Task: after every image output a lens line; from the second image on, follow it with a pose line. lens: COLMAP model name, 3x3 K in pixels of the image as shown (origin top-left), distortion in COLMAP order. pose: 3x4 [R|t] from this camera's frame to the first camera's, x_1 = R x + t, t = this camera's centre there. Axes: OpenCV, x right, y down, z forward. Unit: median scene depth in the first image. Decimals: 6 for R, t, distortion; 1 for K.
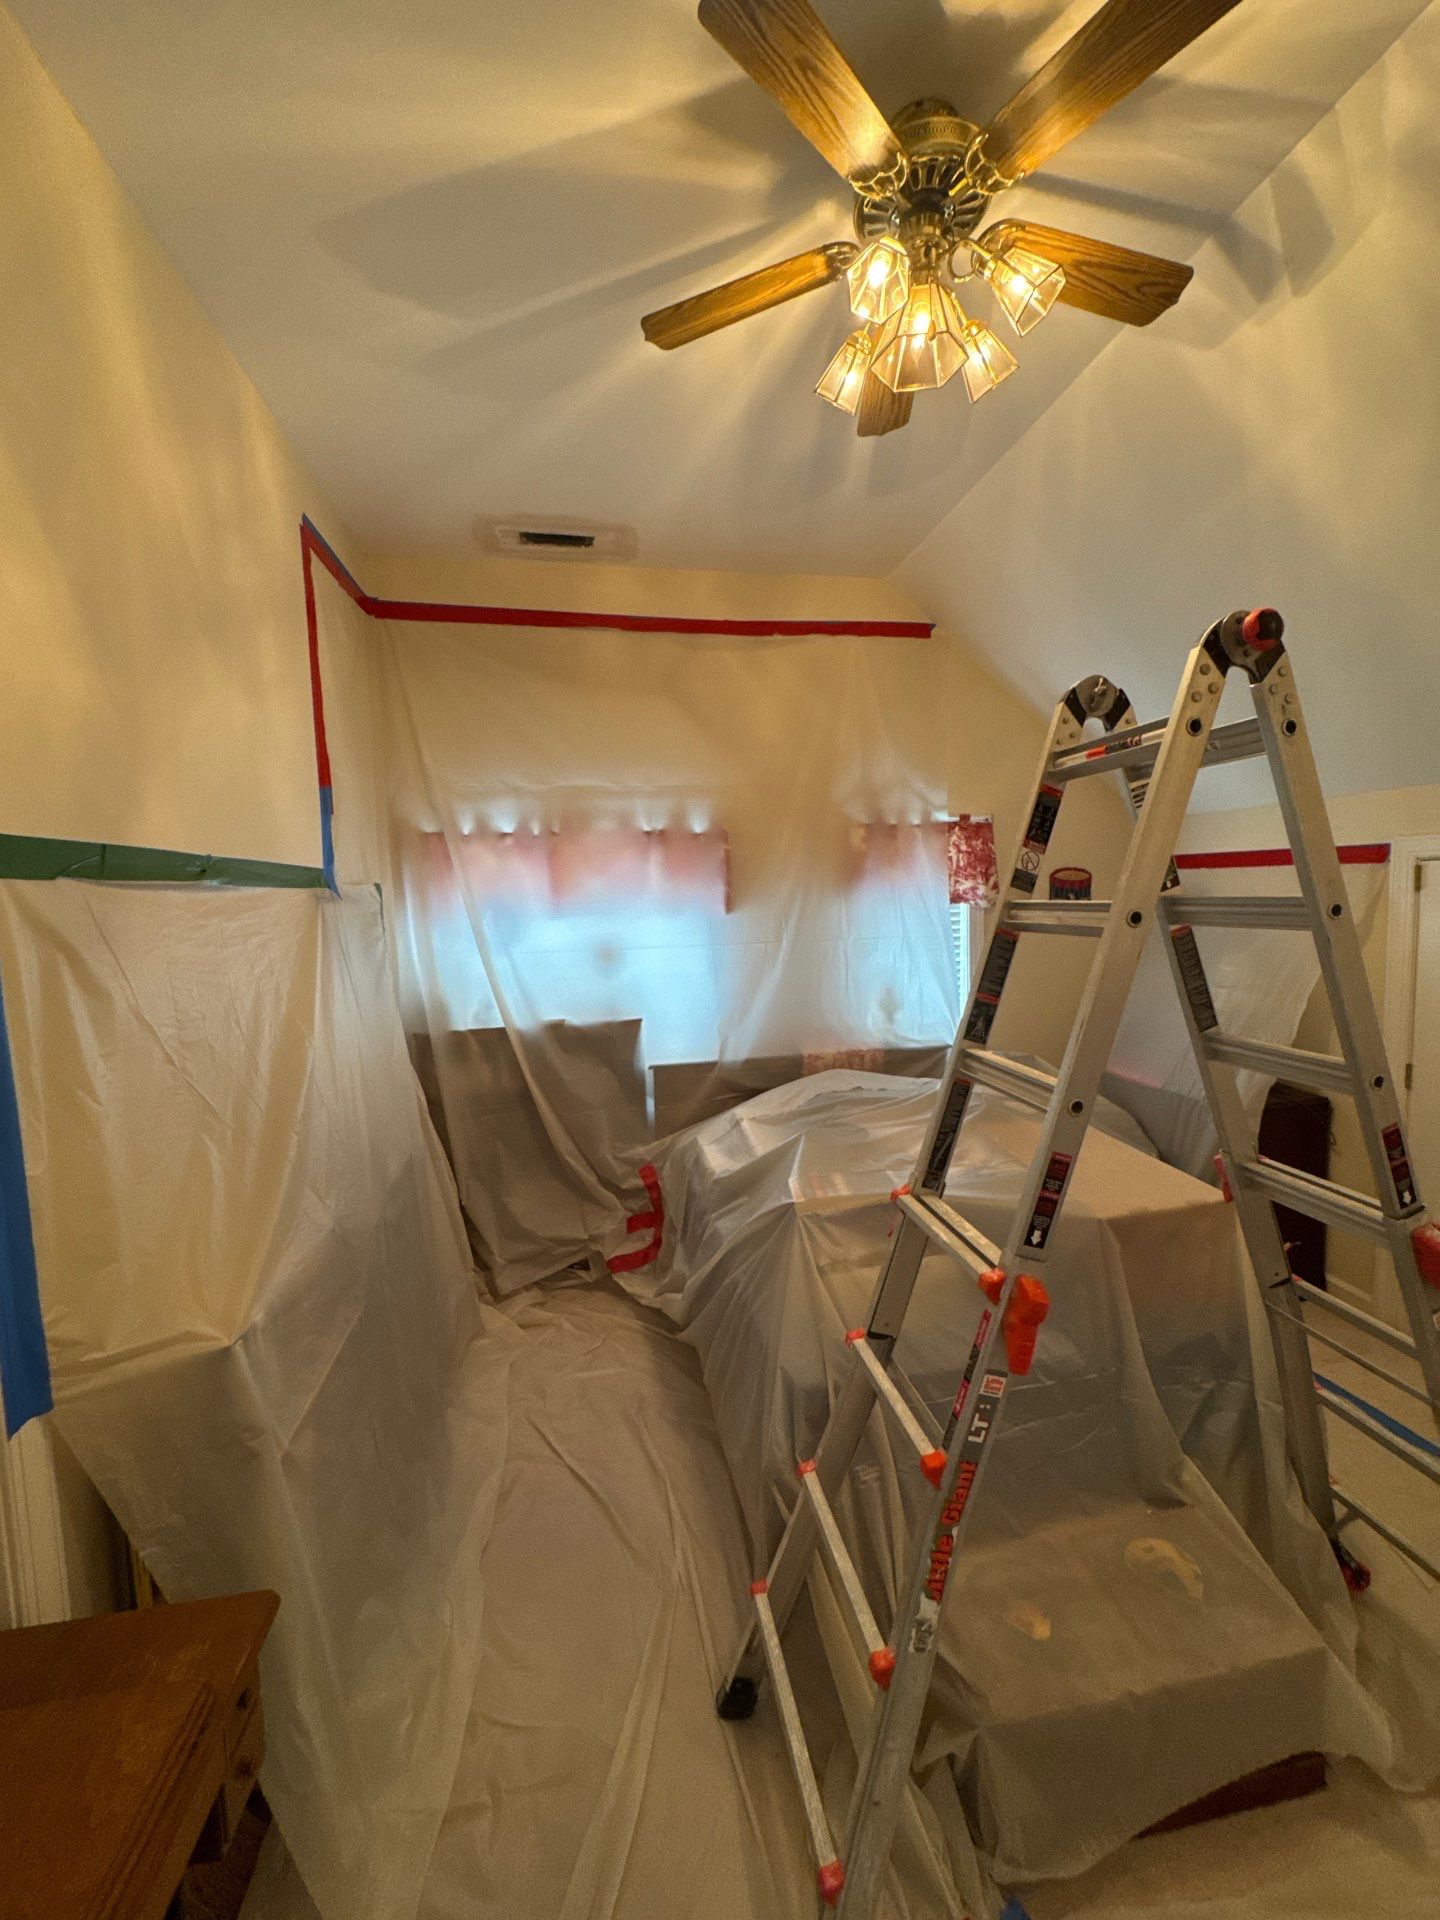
lens RADIAL K [[760.4, 0, 722.6], [0, 760.4, 956.3], [0, 0, 1]] dist [-0.000068, -0.000256]
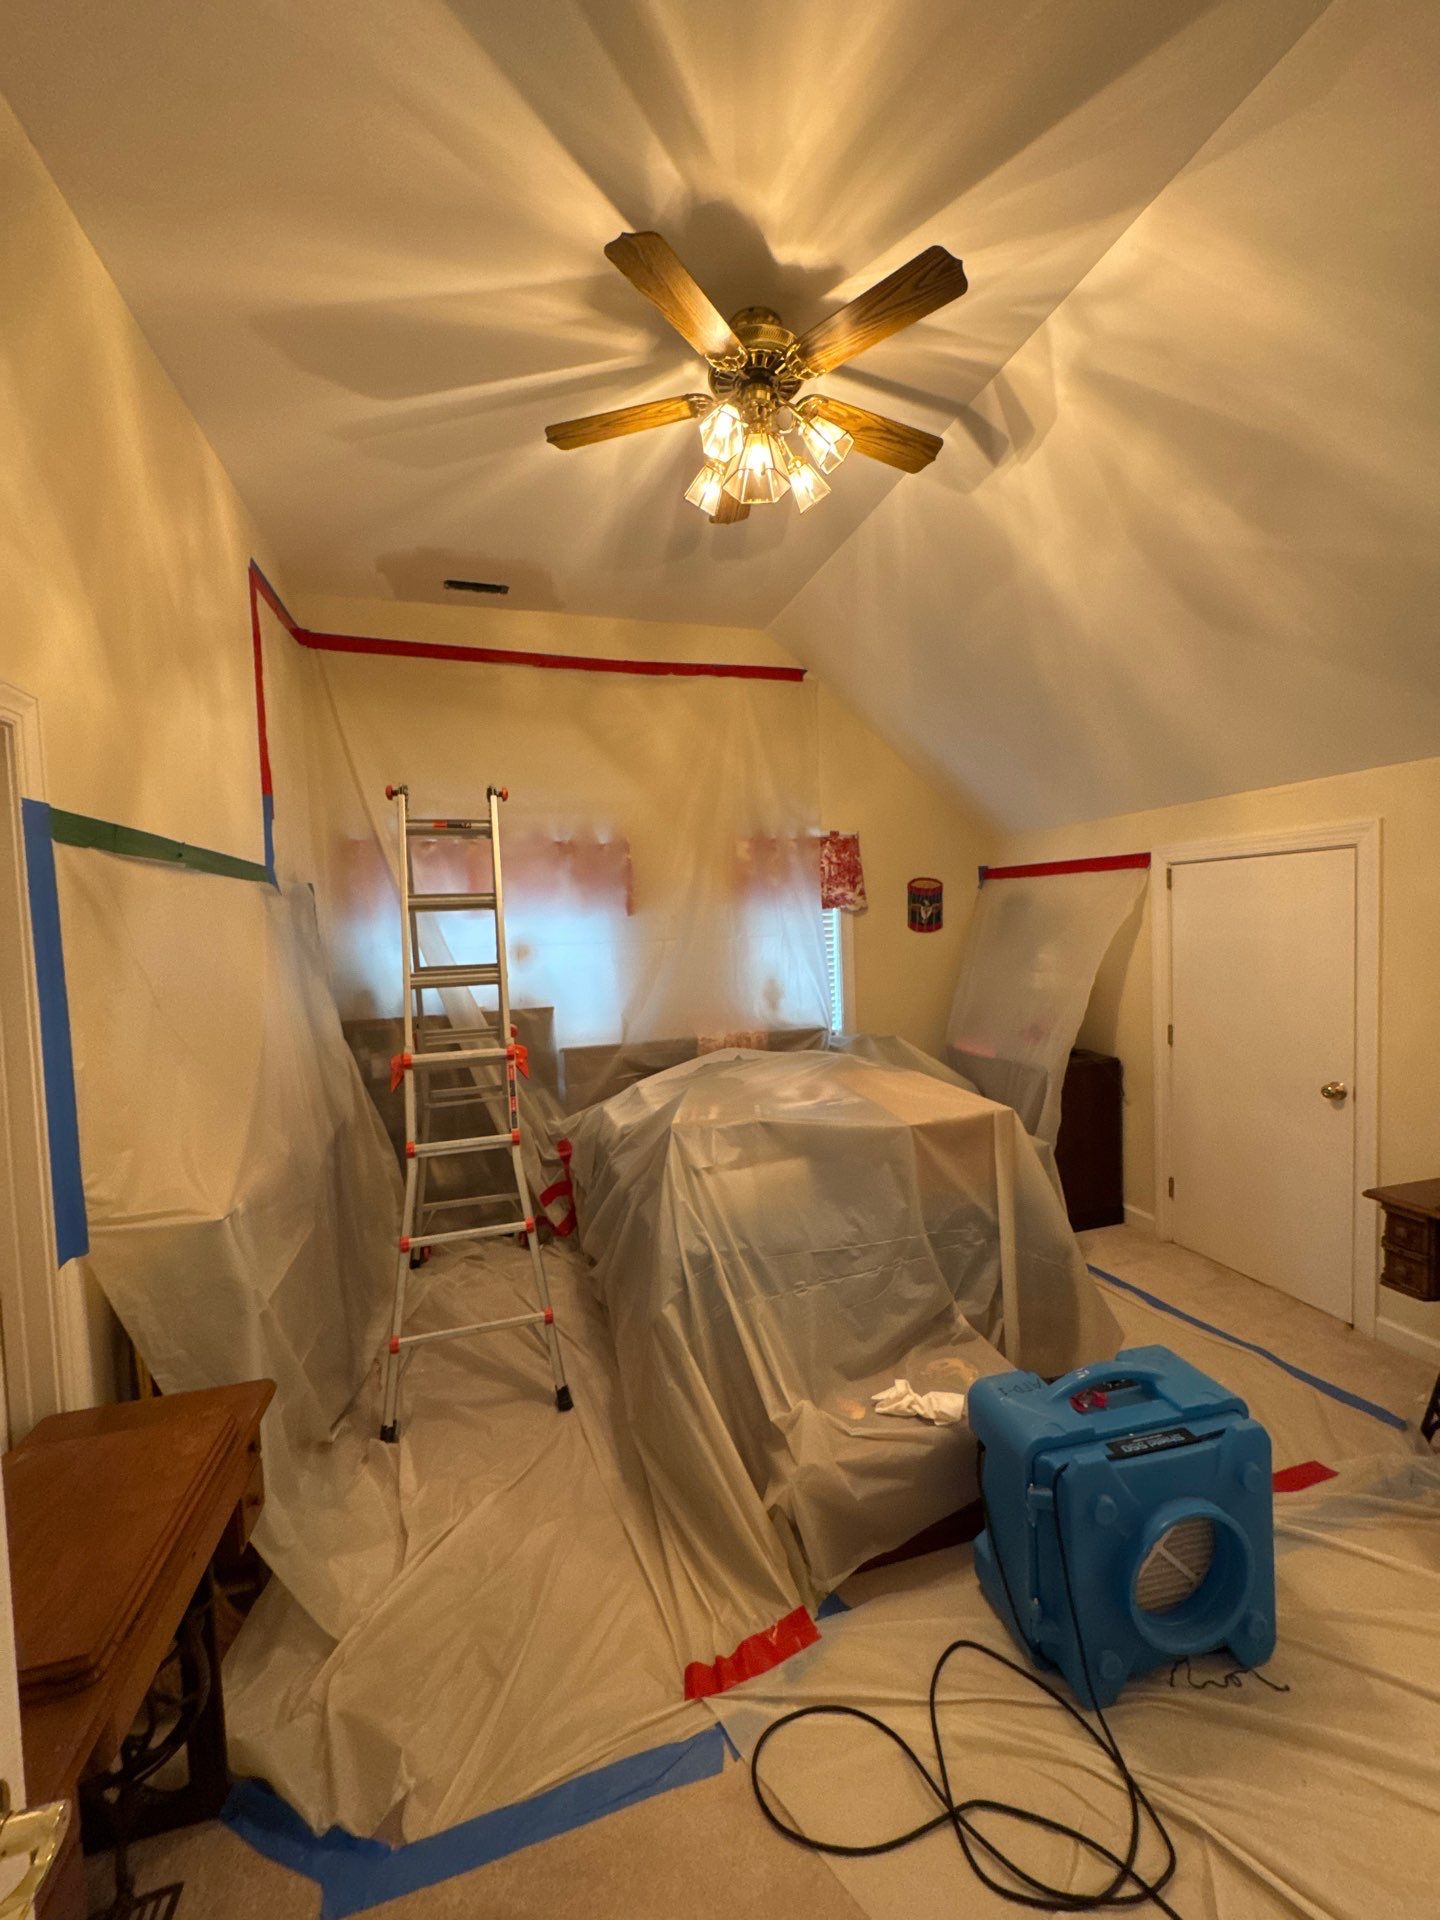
lens RADIAL K [[760.4, 0, 722.6], [0, 760.4, 956.3], [0, 0, 1]] dist [-0.000068, -0.000256]
pose [[0.993513, -0.008405, 0.113403, 0.017995], [0.013011, 0.999117, -0.039943, 0.064128], [-0.112967, 0.041159, 0.992746, -0.170093]]
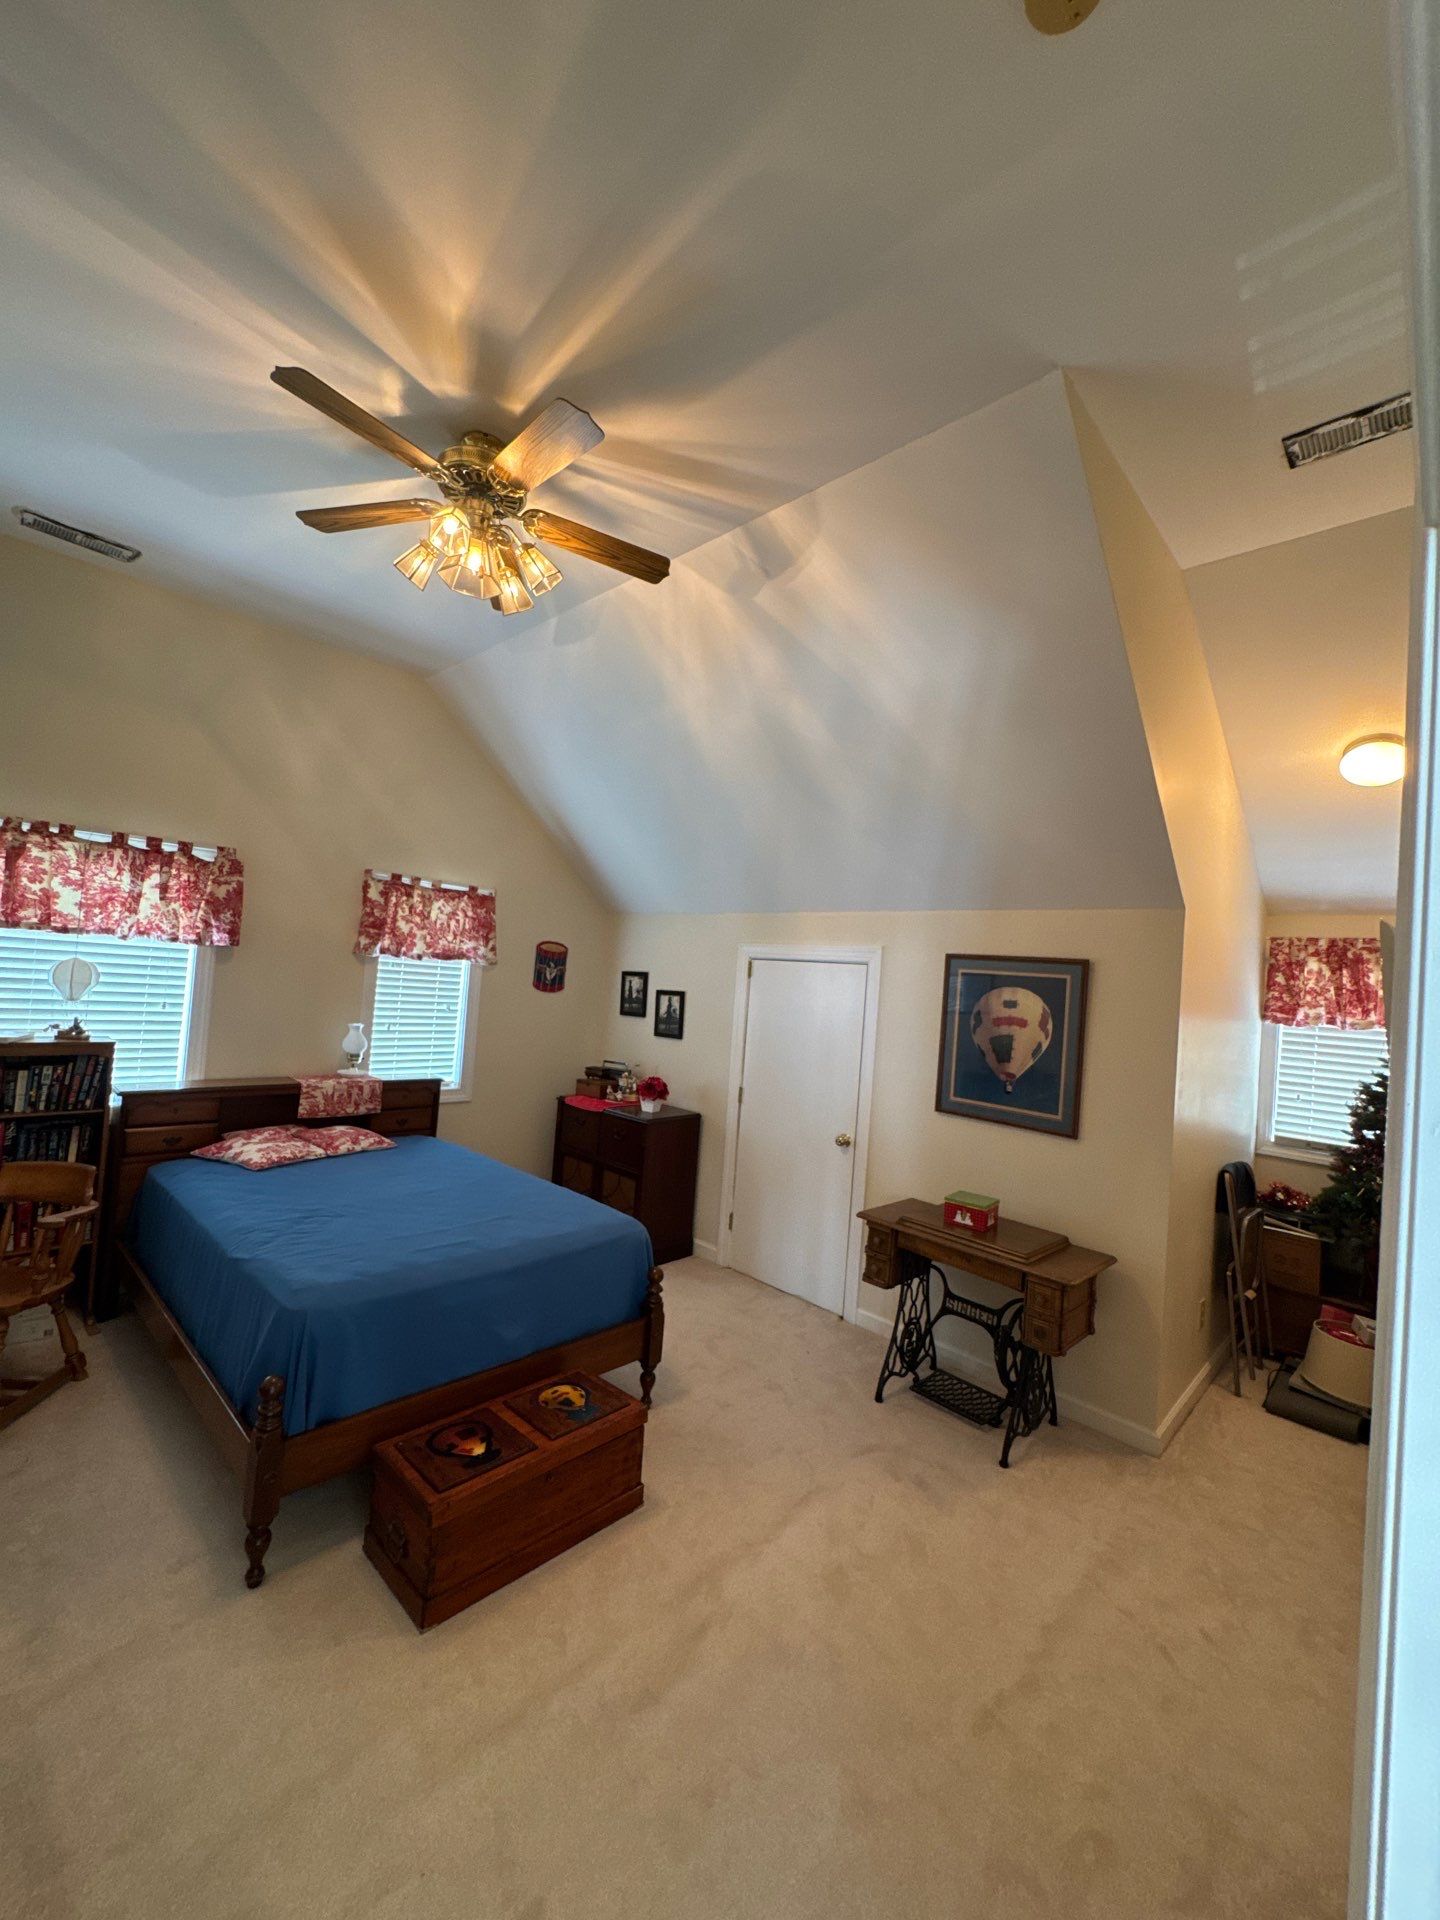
lens RADIAL K [[760.4, 0, 722.6], [0, 760.4, 956.3], [0, 0, 1]] dist [-0.000068, -0.000256]
pose [[0.800541, 0.108866, 0.589306, -0.078655], [-0.049923, 0.992058, -0.115451, 0.053196], [-0.597194, 0.063003, 0.799618, -0.238600]]
